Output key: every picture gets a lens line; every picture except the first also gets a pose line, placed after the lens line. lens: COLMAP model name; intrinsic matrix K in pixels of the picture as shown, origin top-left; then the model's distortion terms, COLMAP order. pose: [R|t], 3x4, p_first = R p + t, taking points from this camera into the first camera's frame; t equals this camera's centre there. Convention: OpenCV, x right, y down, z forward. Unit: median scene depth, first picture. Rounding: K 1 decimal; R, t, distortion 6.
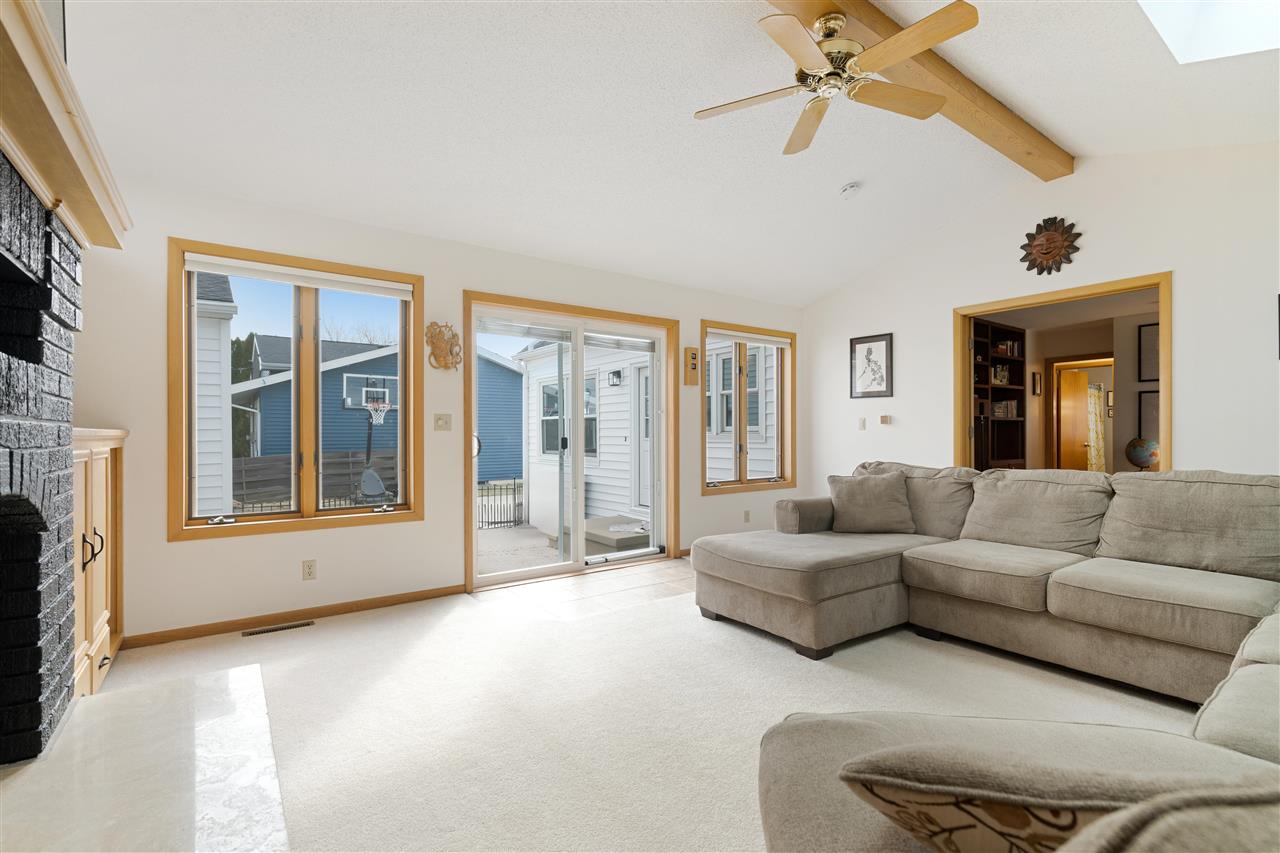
lens RADIAL K [[579.2, 0, 639.6], [0, 579.2, 429.9], [0, 0, 1]] dist [-0.000466, 0.000012]
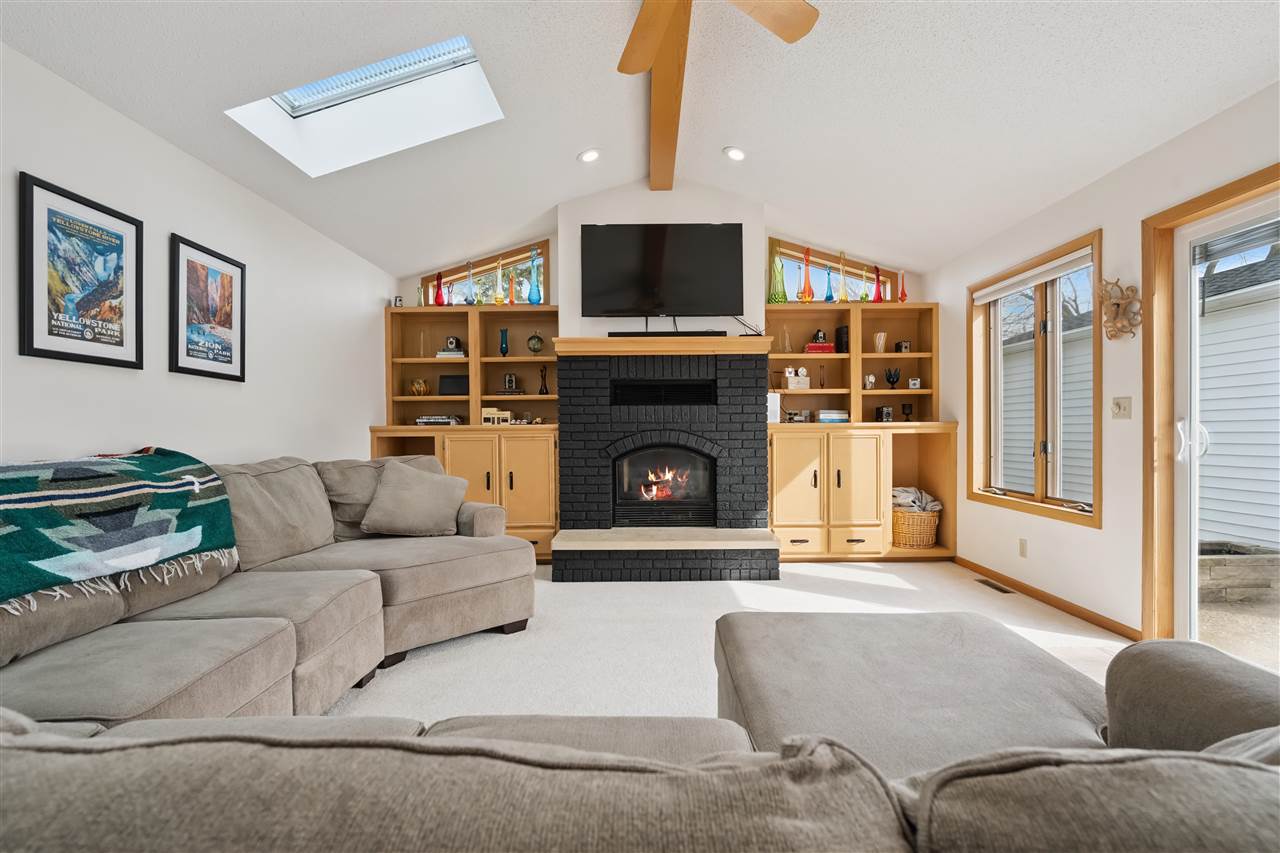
lens RADIAL K [[579.2, 0, 638.2], [0, 579.2, 429.0], [0, 0, 1]] dist [-0.000466, 0.000012]
pose [[-0.596769, 0.006390, -0.802388, 0.713824], [0.010107, 0.999949, 0.000446, 0.008886], [0.802350, -0.007844, -0.596803, 1.033805]]
